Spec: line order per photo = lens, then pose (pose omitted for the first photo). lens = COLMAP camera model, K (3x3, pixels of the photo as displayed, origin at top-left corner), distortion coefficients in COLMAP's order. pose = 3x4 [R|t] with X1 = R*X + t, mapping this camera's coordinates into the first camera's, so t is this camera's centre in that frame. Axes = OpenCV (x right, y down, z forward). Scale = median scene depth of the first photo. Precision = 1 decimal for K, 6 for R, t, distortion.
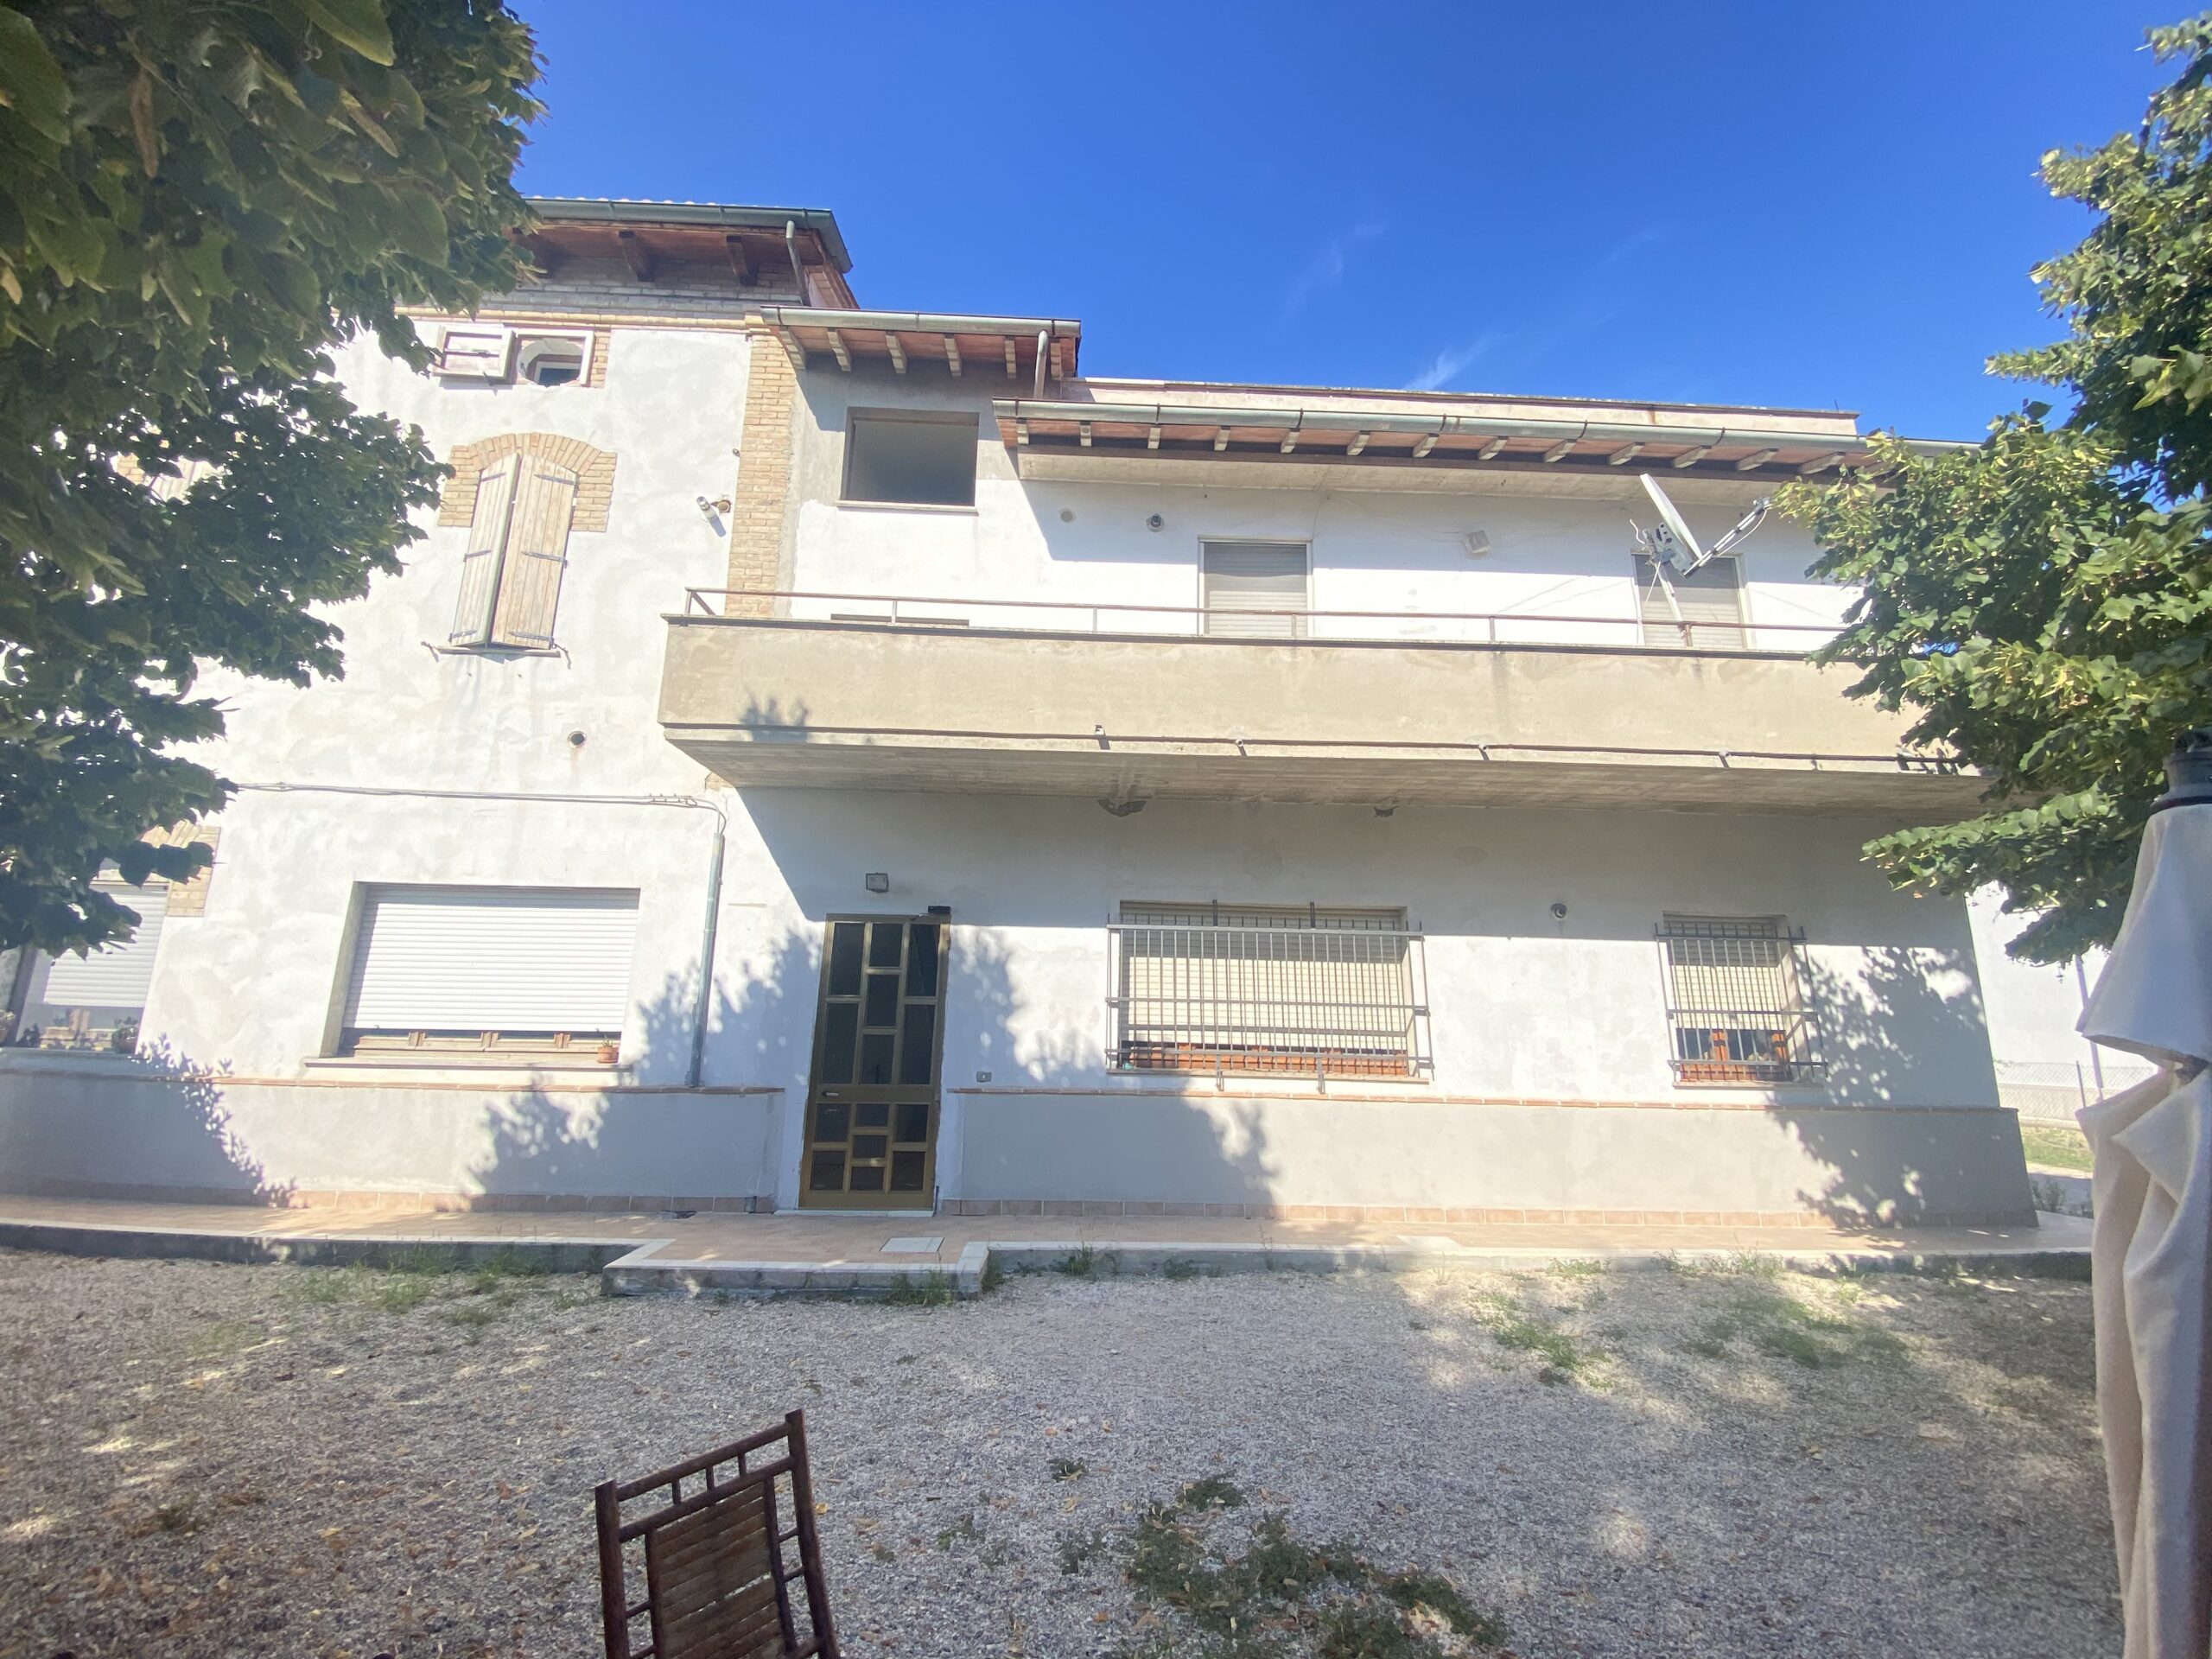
lens RADIAL K [[899.6, 0, 1106.0], [0, 899.6, 829.5], [0, 0, 1]] dist [0.016024, -0.019250]
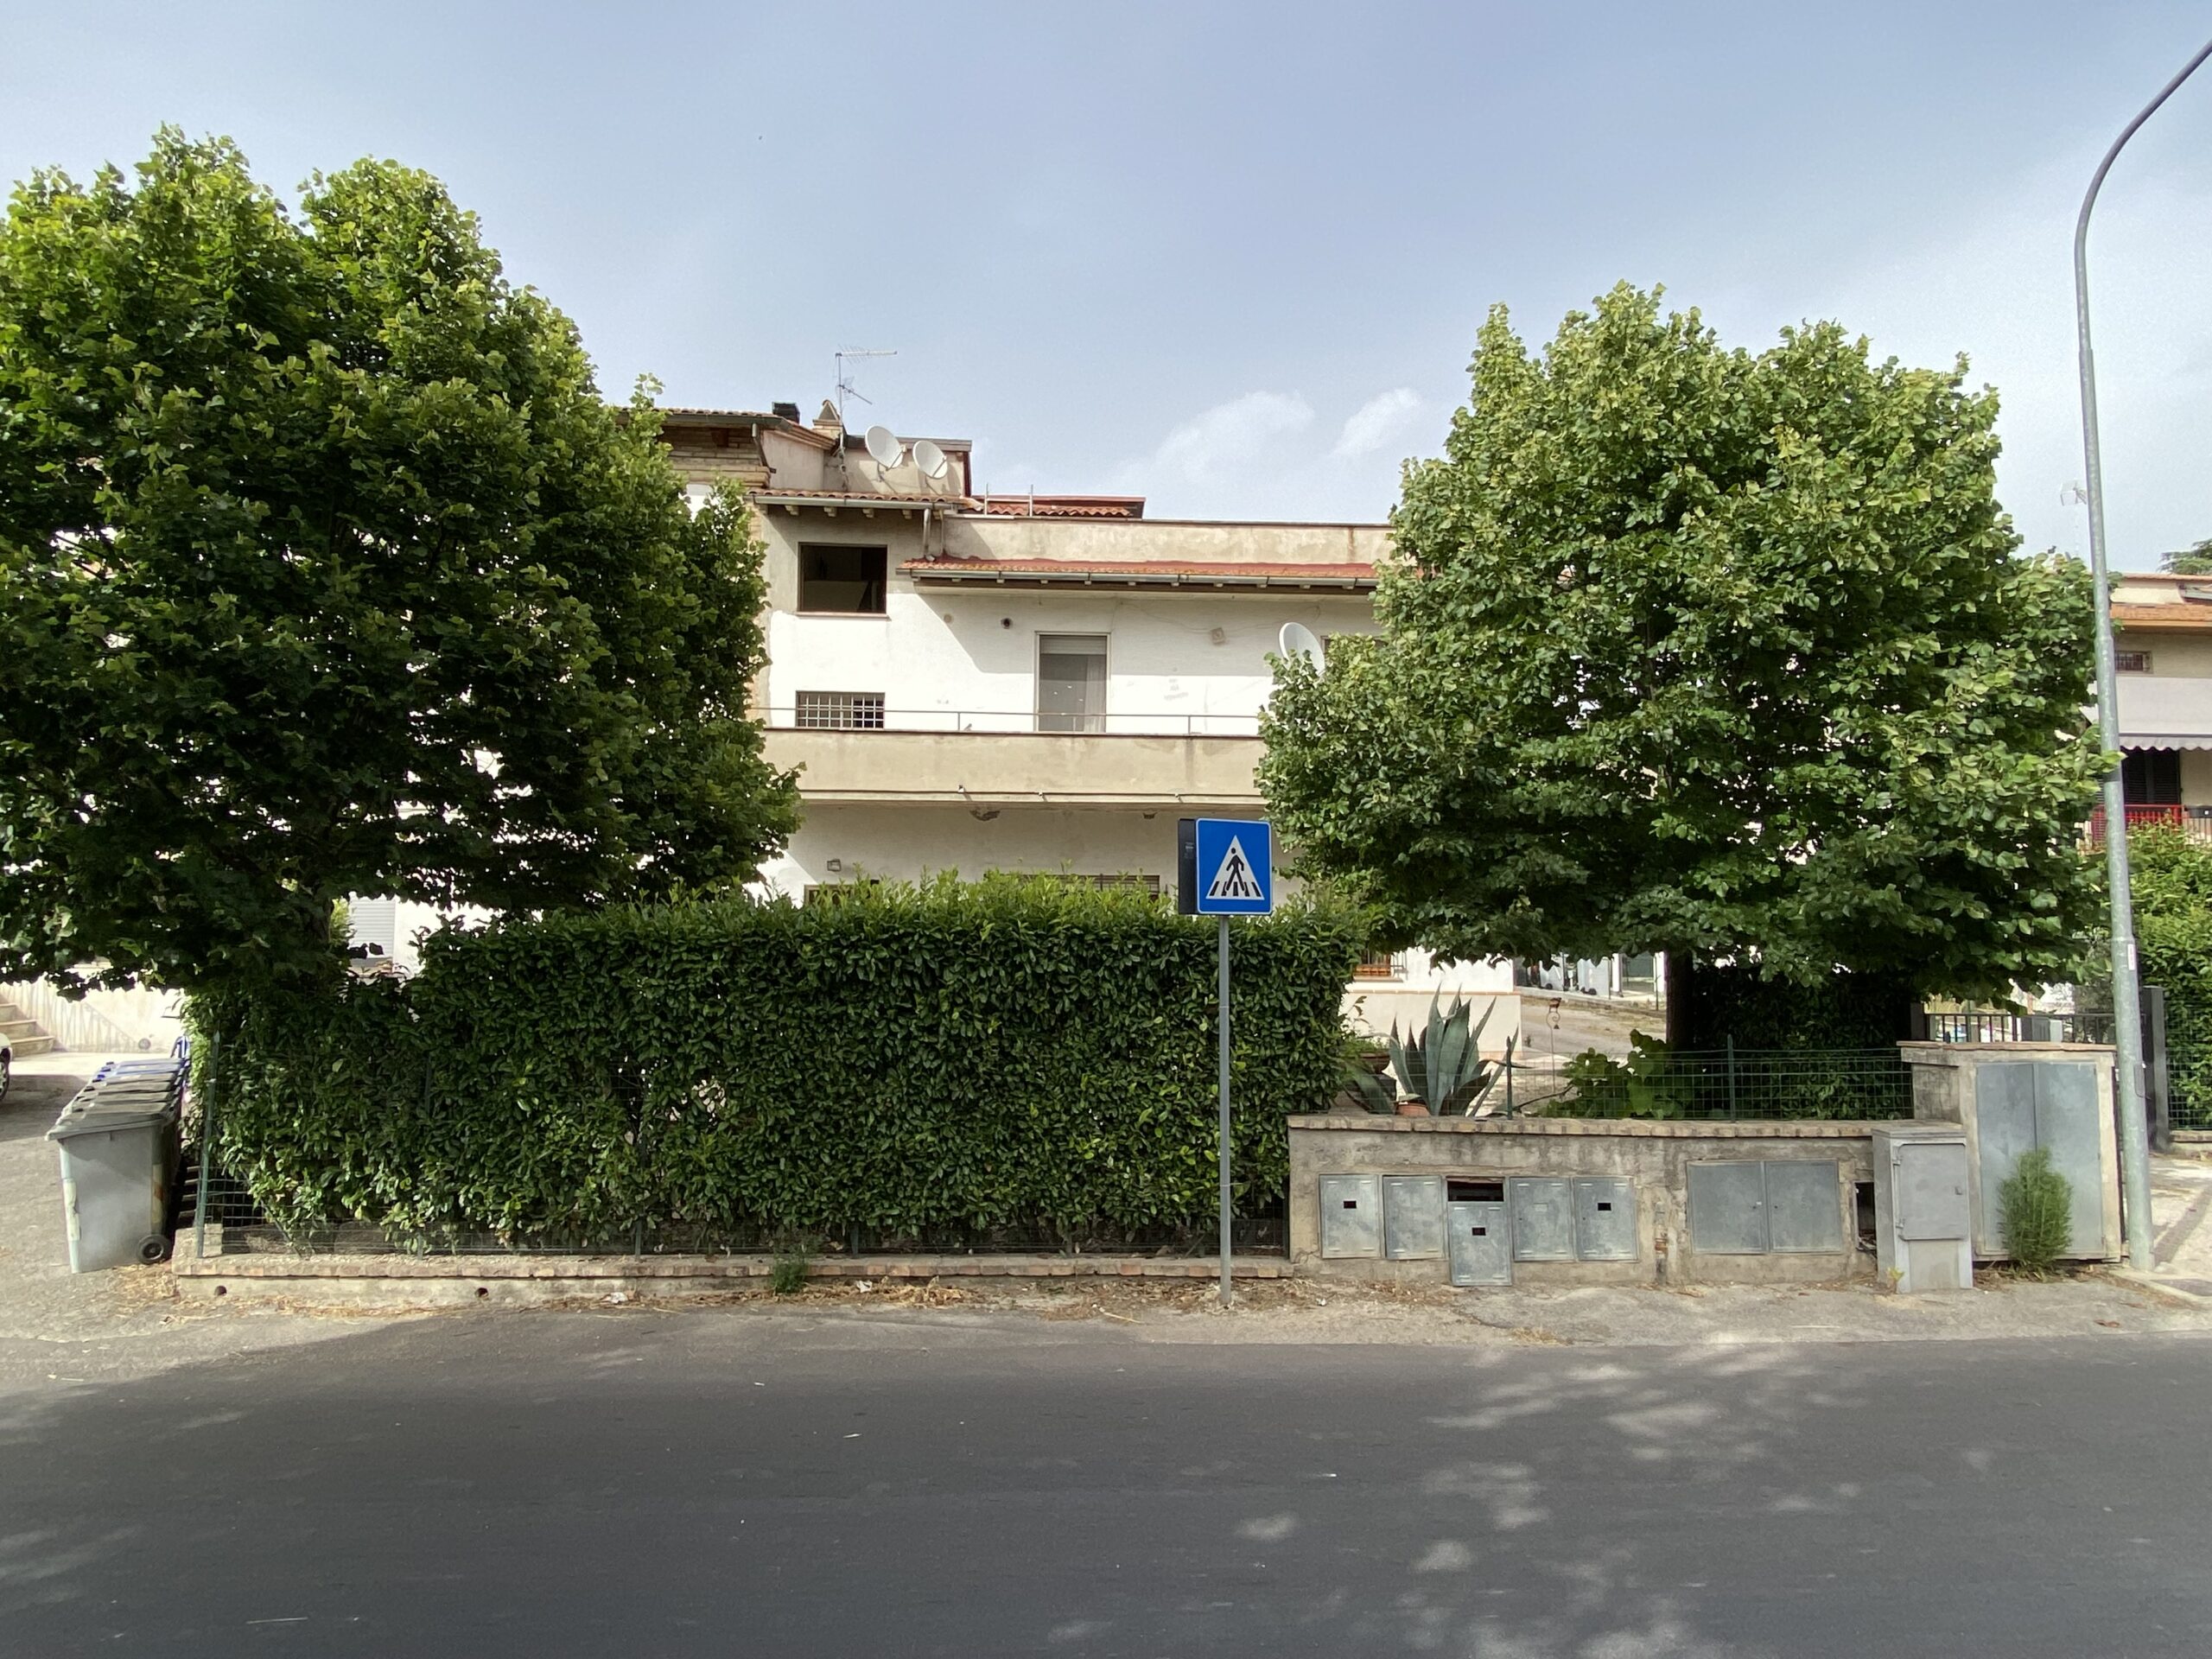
lens RADIAL K [[1220.7, 0, 1106.0], [0, 1220.7, 829.5], [0, 0, 1]] dist [-0.000195, -0.000016]
pose [[0.999793, -0.020083, -0.003106, 0.224711], [0.020313, 0.992118, 0.123651, -0.258217], [0.000598, -0.123689, 0.992321, -1.101095]]
